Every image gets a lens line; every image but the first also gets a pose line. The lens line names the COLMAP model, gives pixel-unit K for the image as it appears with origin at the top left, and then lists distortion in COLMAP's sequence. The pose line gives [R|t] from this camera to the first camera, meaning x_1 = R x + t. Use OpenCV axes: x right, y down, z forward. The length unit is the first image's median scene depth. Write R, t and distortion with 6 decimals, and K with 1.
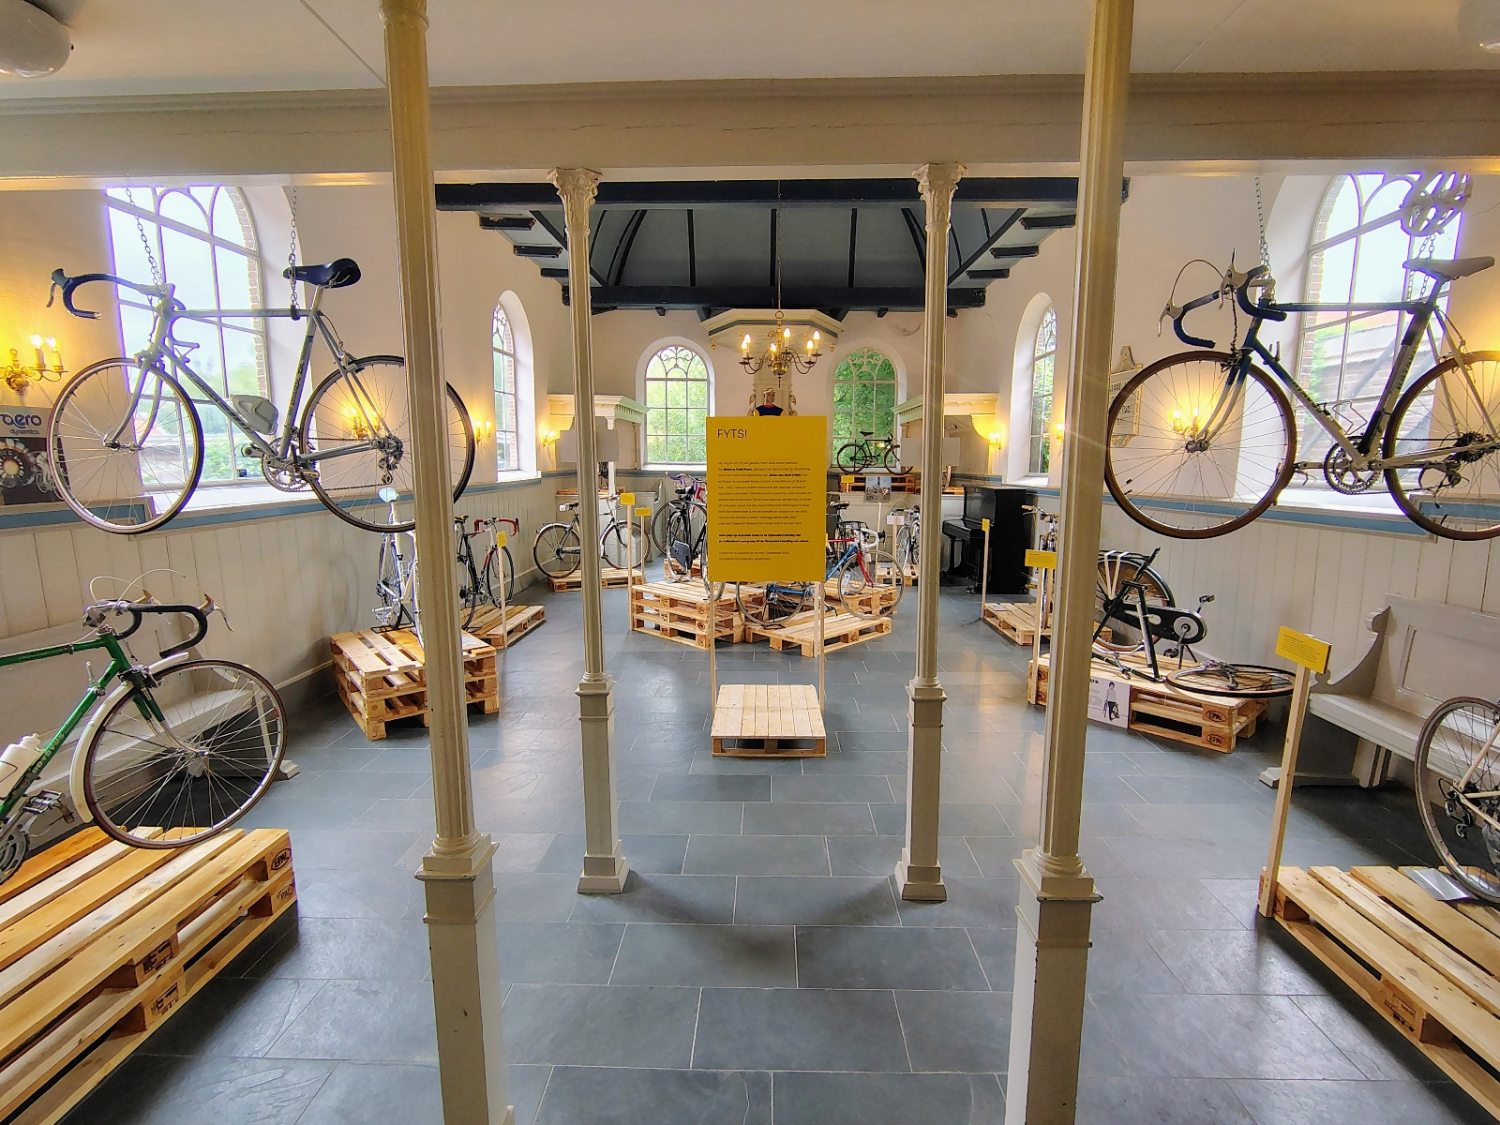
lens RADIAL K [[696.4, 0, 754.2], [0, 696.4, 559.7], [0, 0, 1]] dist [-0.001401, 0.000159]
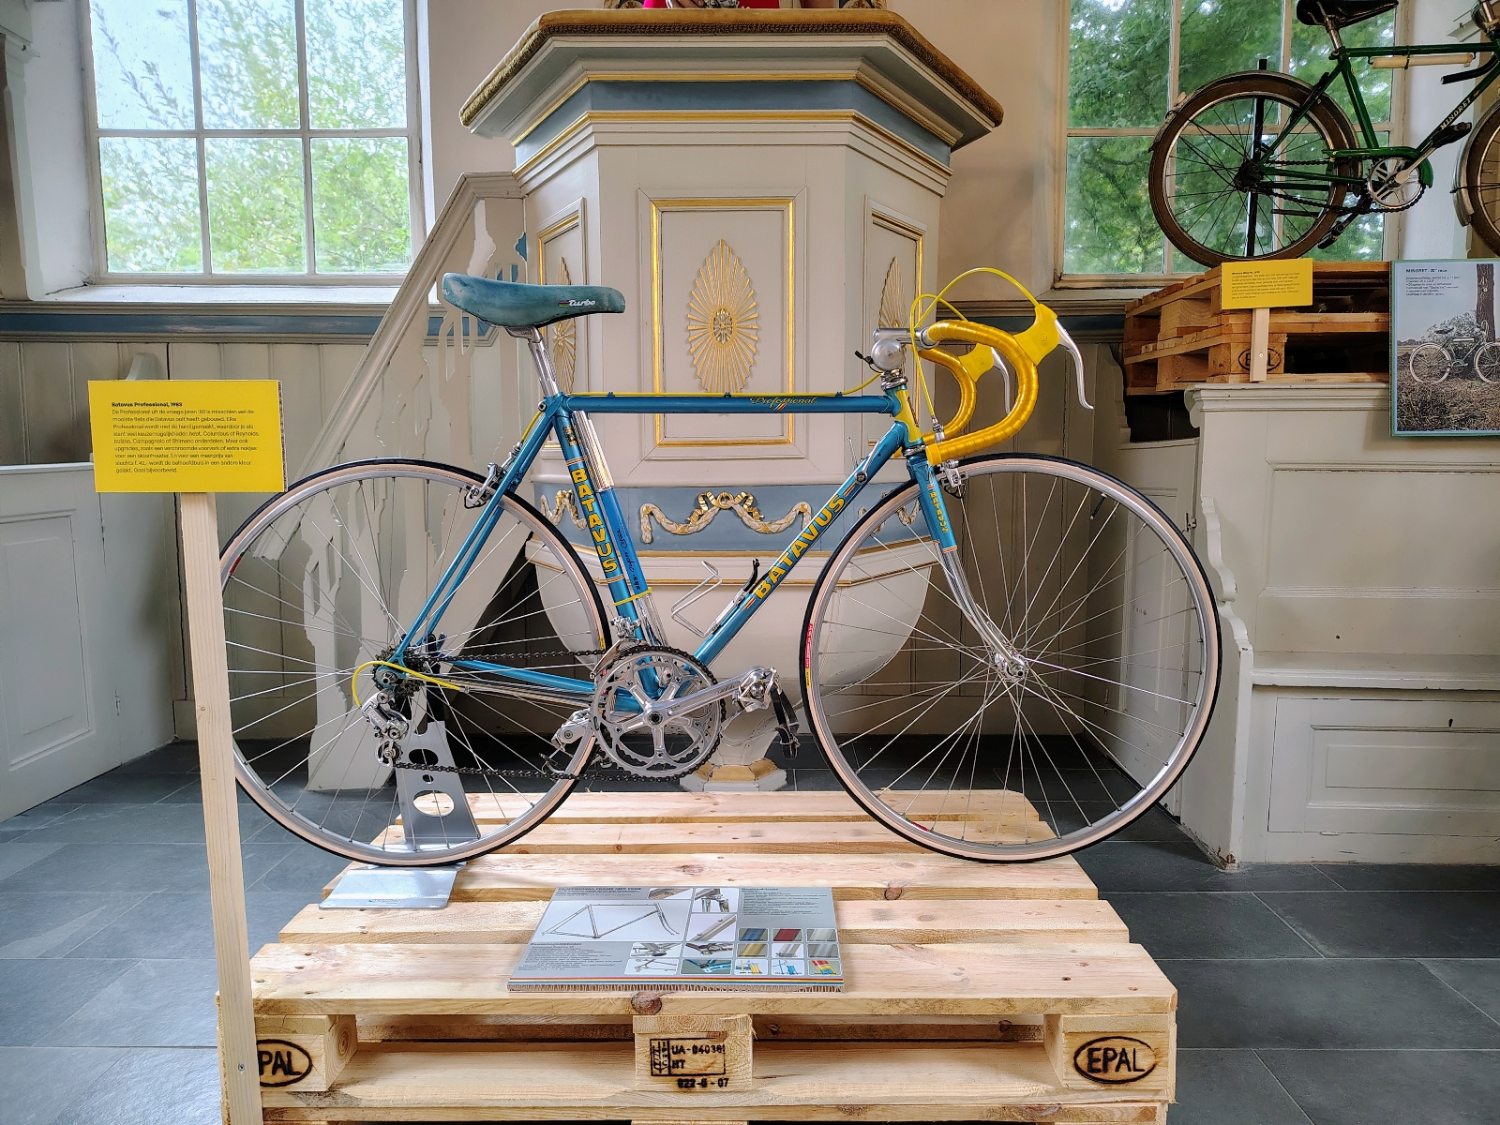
lens RADIAL K [[1045.0, 0, 750.8], [0, 1045.0, 560.7], [0, 0, 1]] dist [-0.001381, -0.000619]
pose [[0.999960, -0.008552, 0.002666, 0.028473], [0.008622, 0.999584, -0.027529, -0.054488], [-0.002430, 0.027551, 0.999617, 0.787150]]
